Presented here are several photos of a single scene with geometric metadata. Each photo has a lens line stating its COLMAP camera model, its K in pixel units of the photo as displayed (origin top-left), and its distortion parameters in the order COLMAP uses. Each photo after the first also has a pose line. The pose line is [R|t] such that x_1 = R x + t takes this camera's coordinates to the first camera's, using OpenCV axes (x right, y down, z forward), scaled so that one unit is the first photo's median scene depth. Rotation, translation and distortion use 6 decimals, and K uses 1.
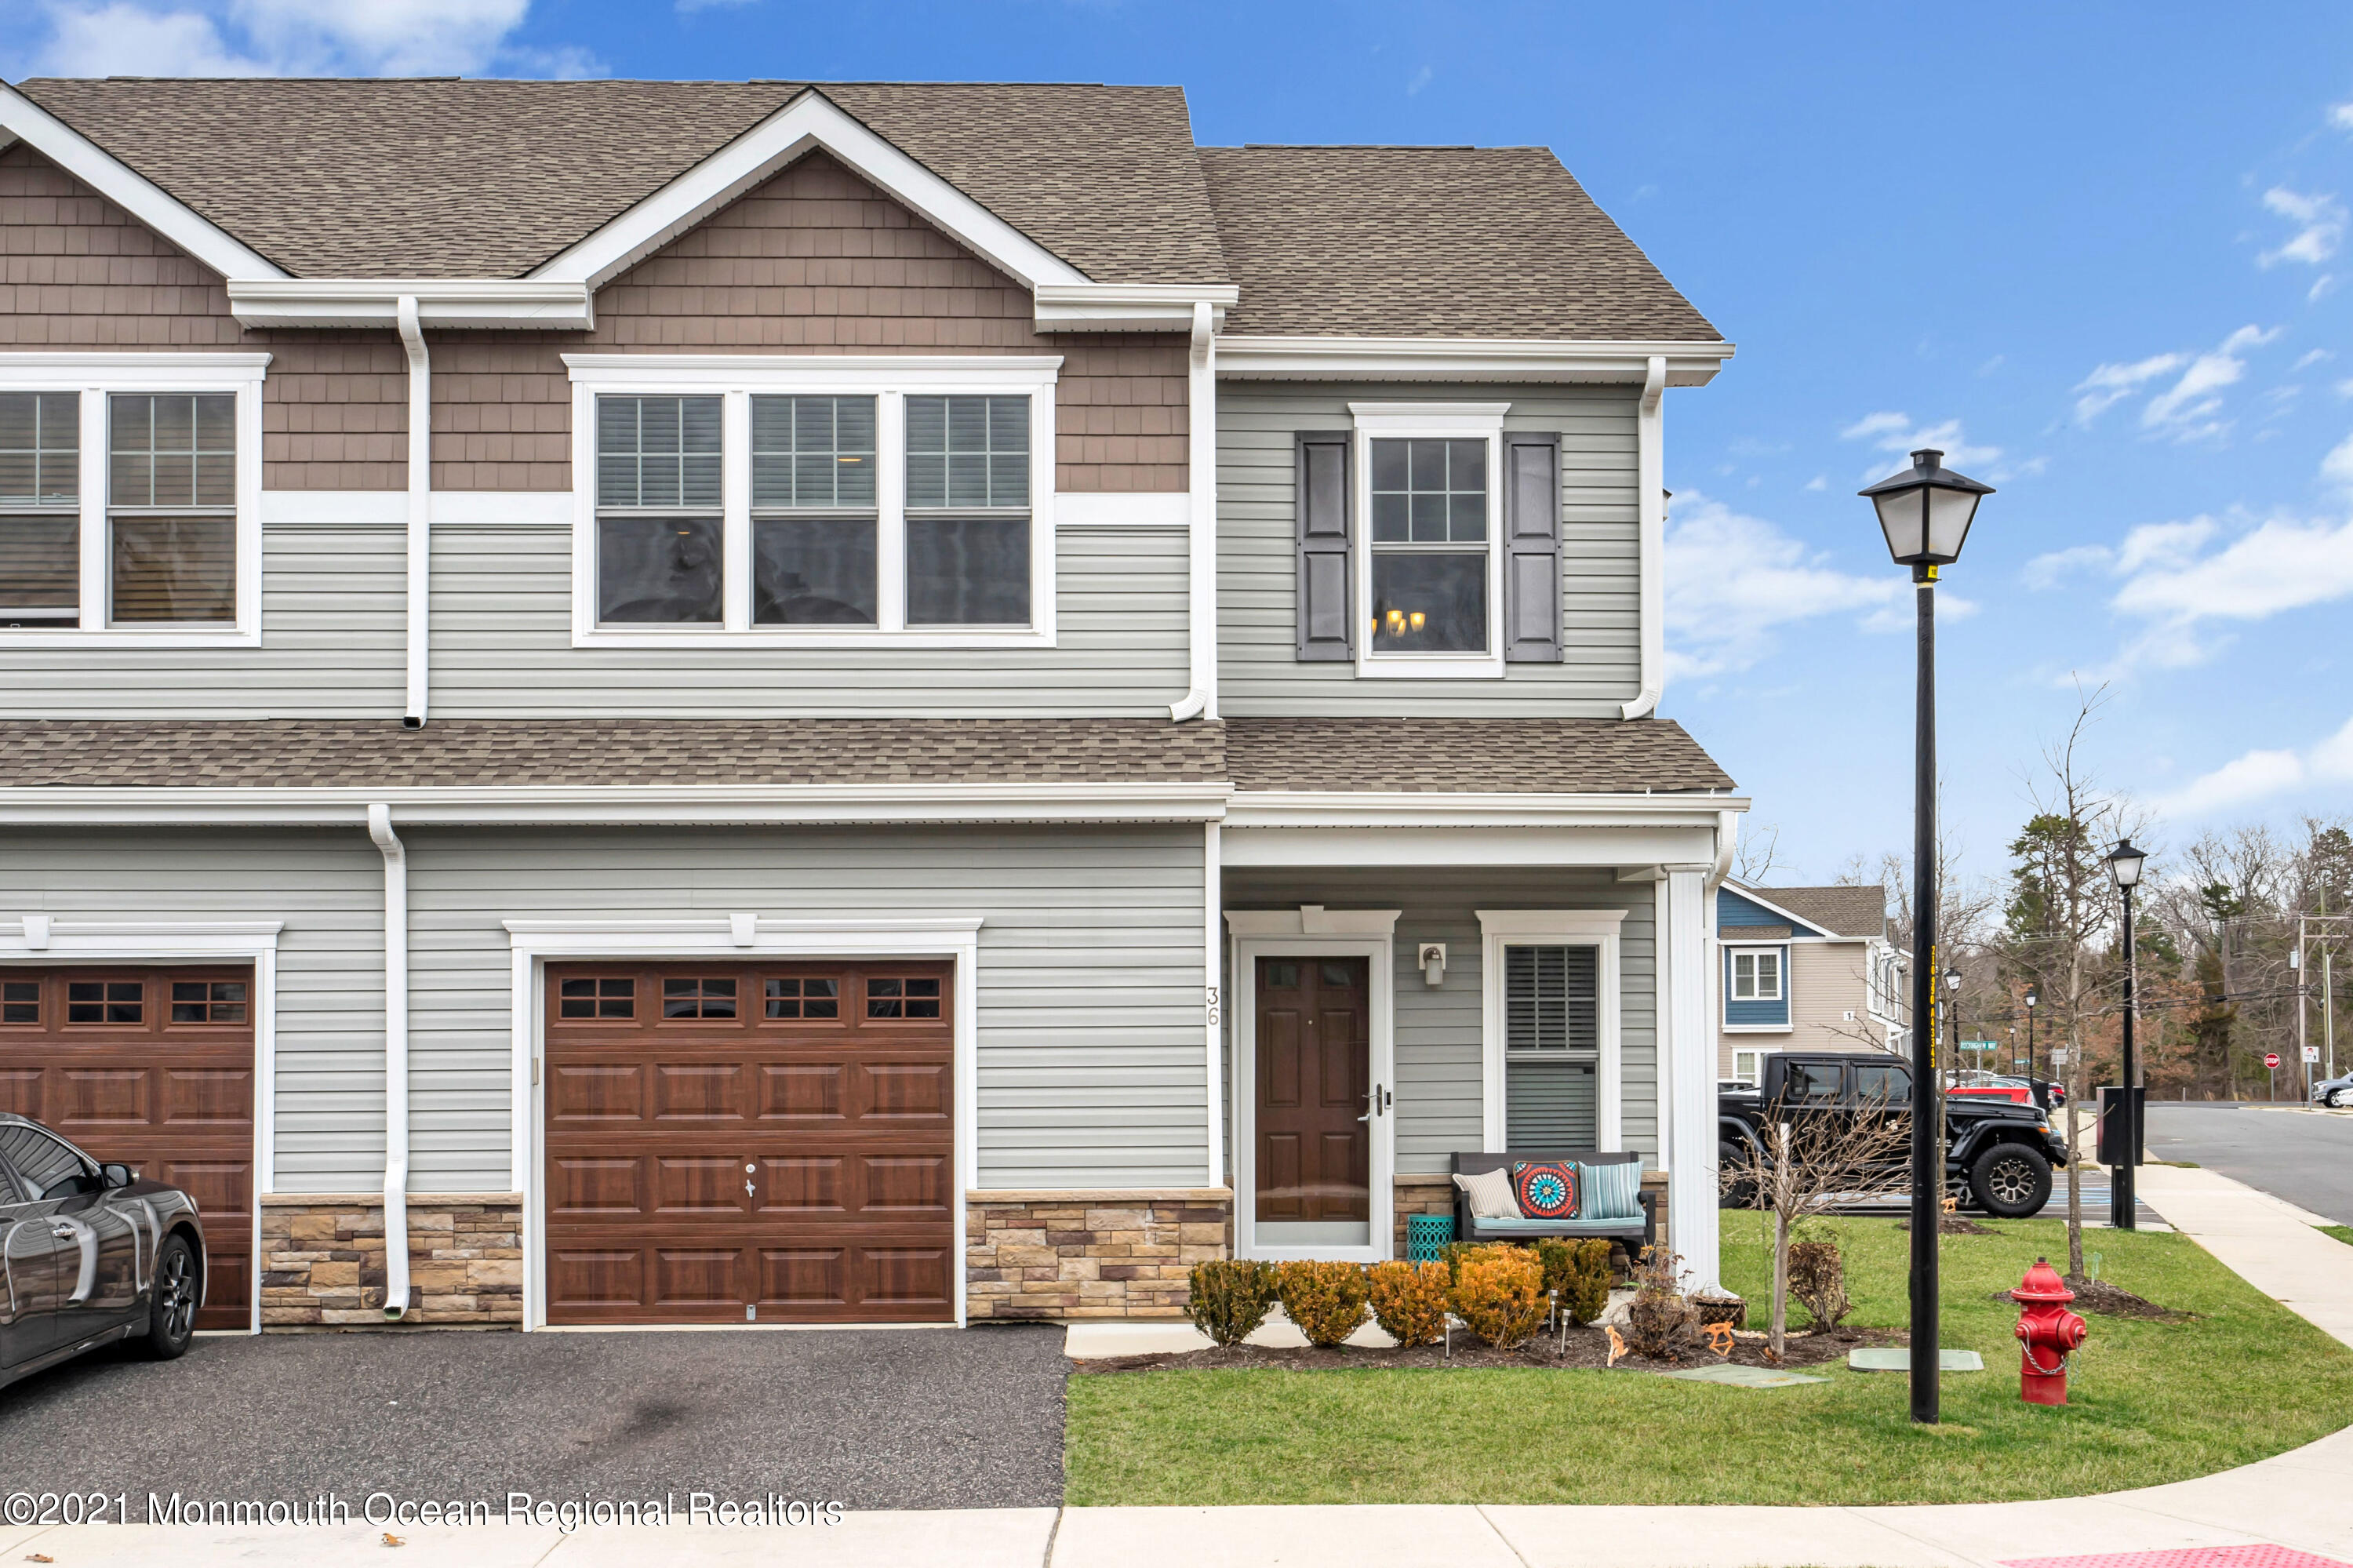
lens RADIAL K [[3354.1, 0, 1136.7], [0, 3354.1, 860.9], [0, 0, 1]] dist [0.001318, 0.000000]
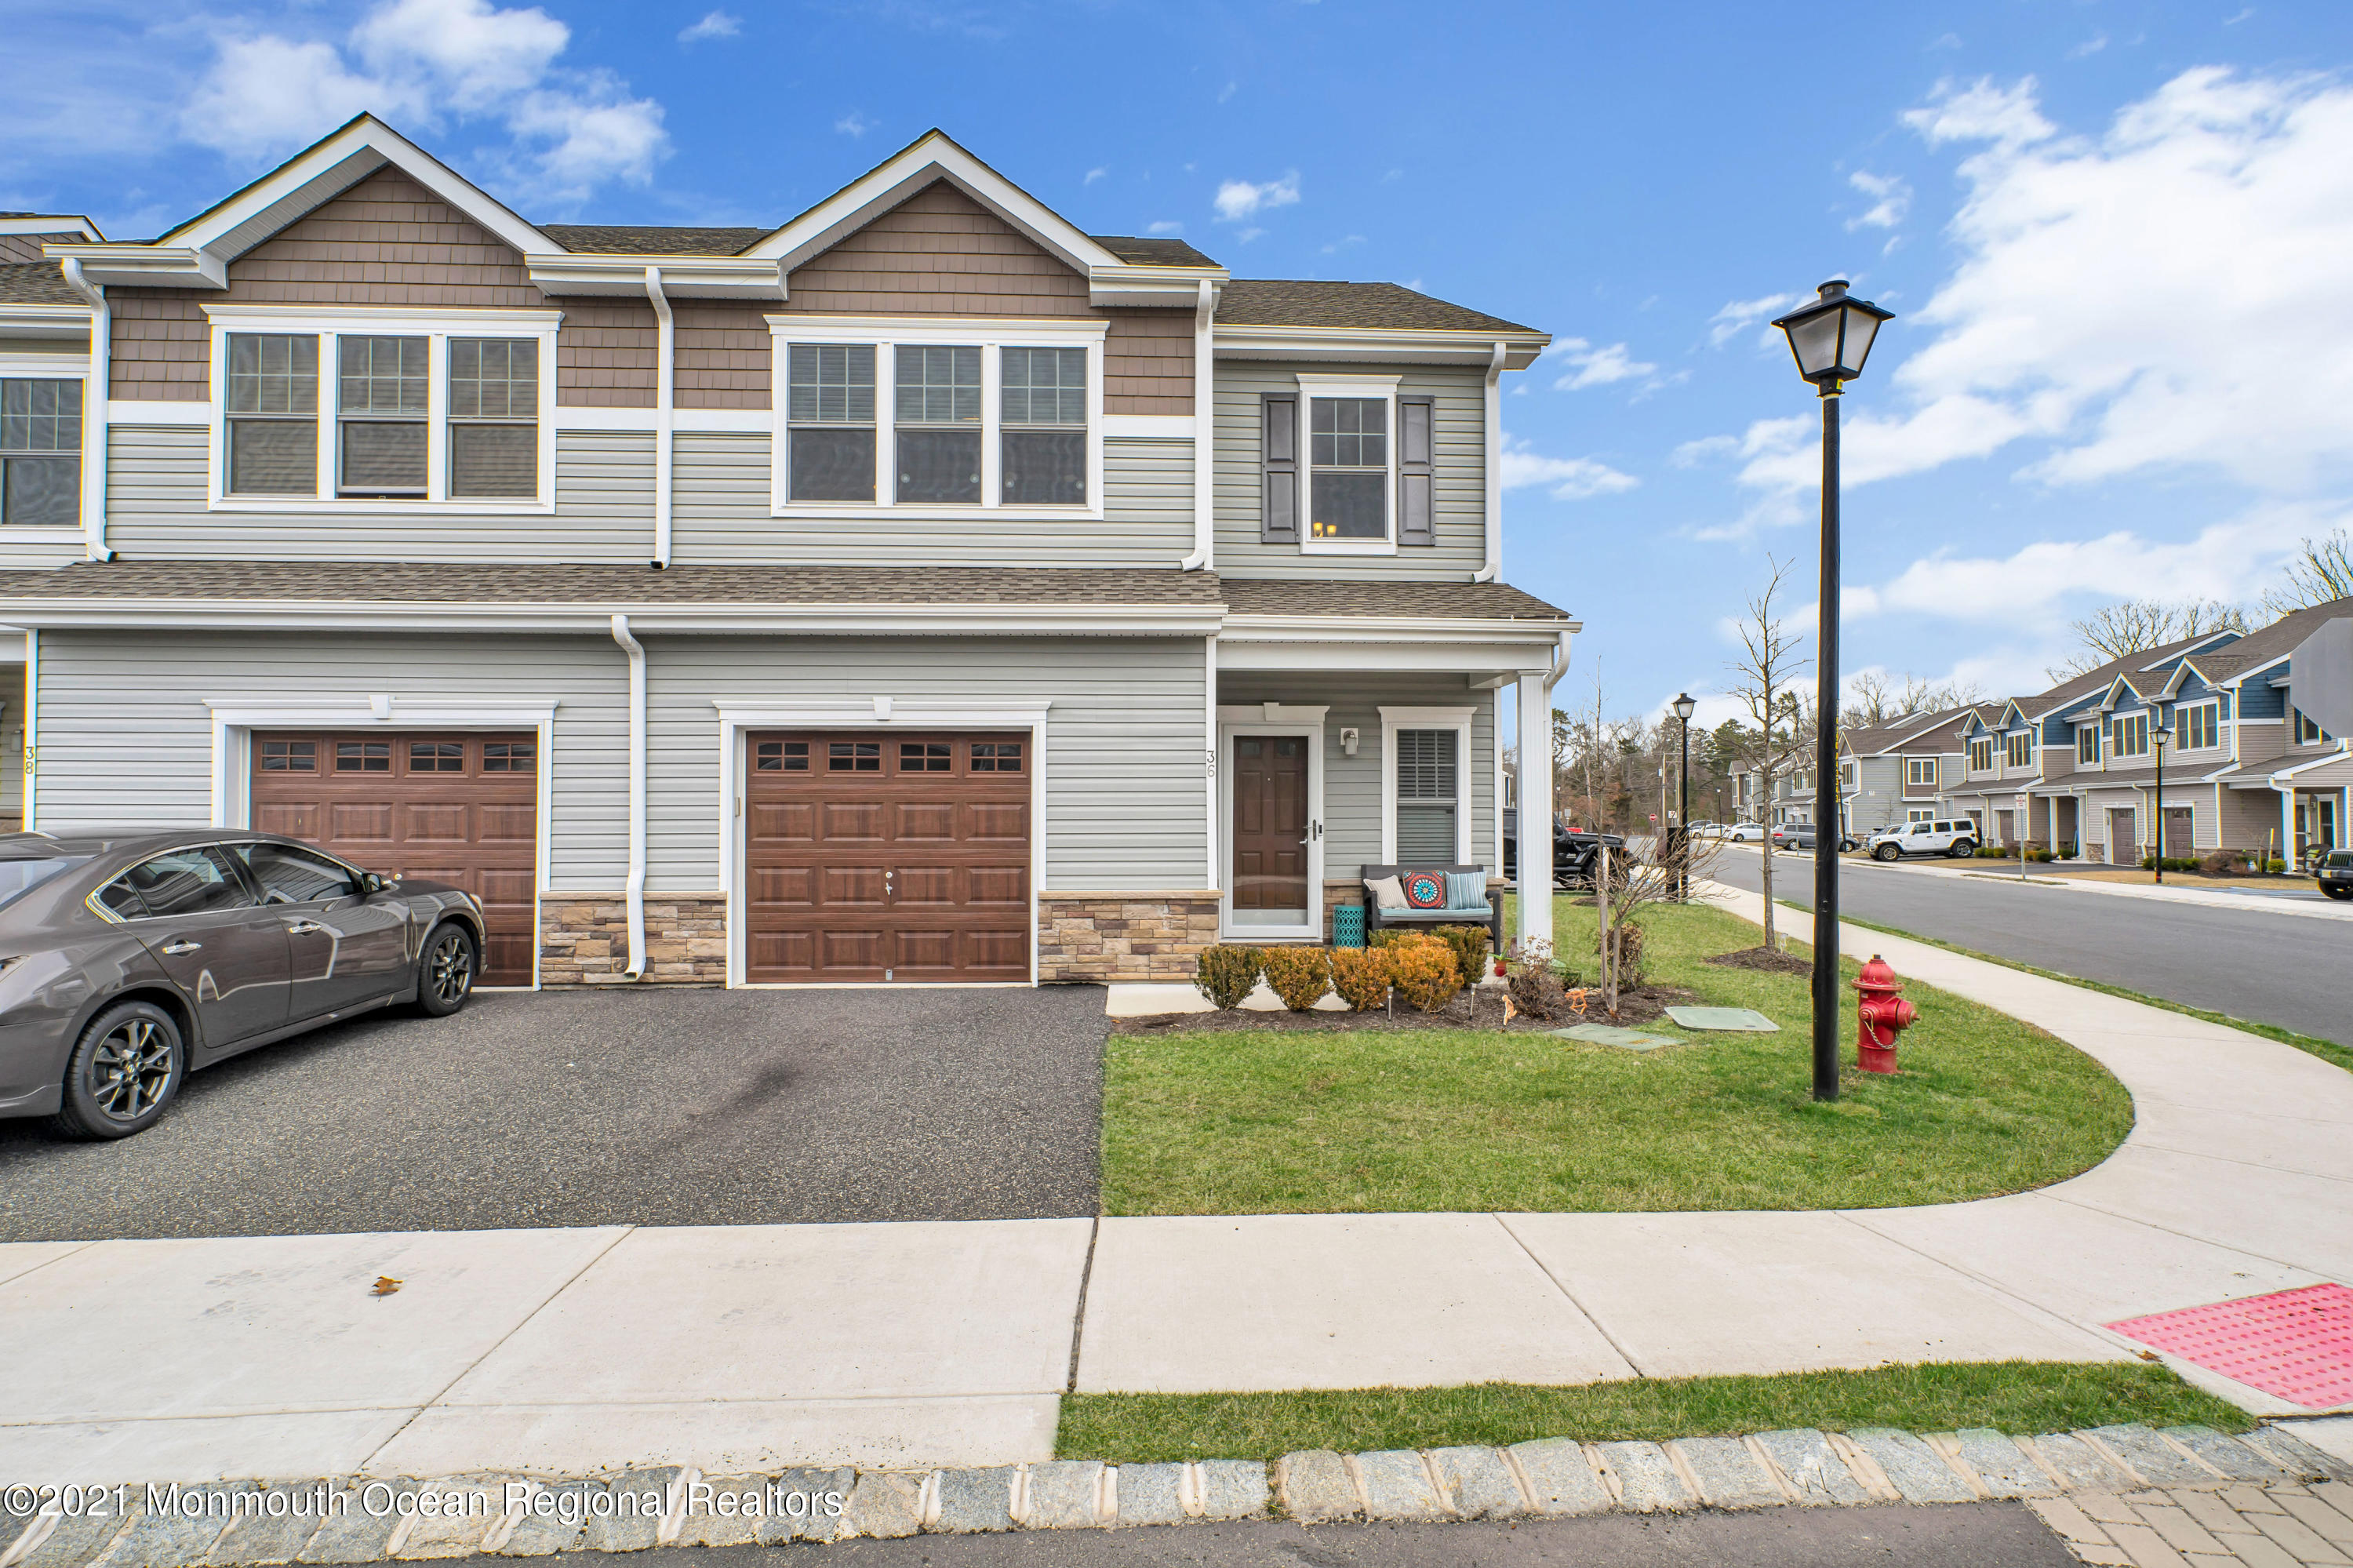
lens RADIAL K [[1290.5, 0, 1139.9], [0, 1290.5, 773.1], [0, 0, 1]] dist [0.012437, 0.002160]
pose [[0.999987, 0.004931, -0.001495, -0.006780], [-0.004893, 0.999687, 0.024546, 0.033303], [0.001616, -0.024538, 0.999698, 0.439012]]
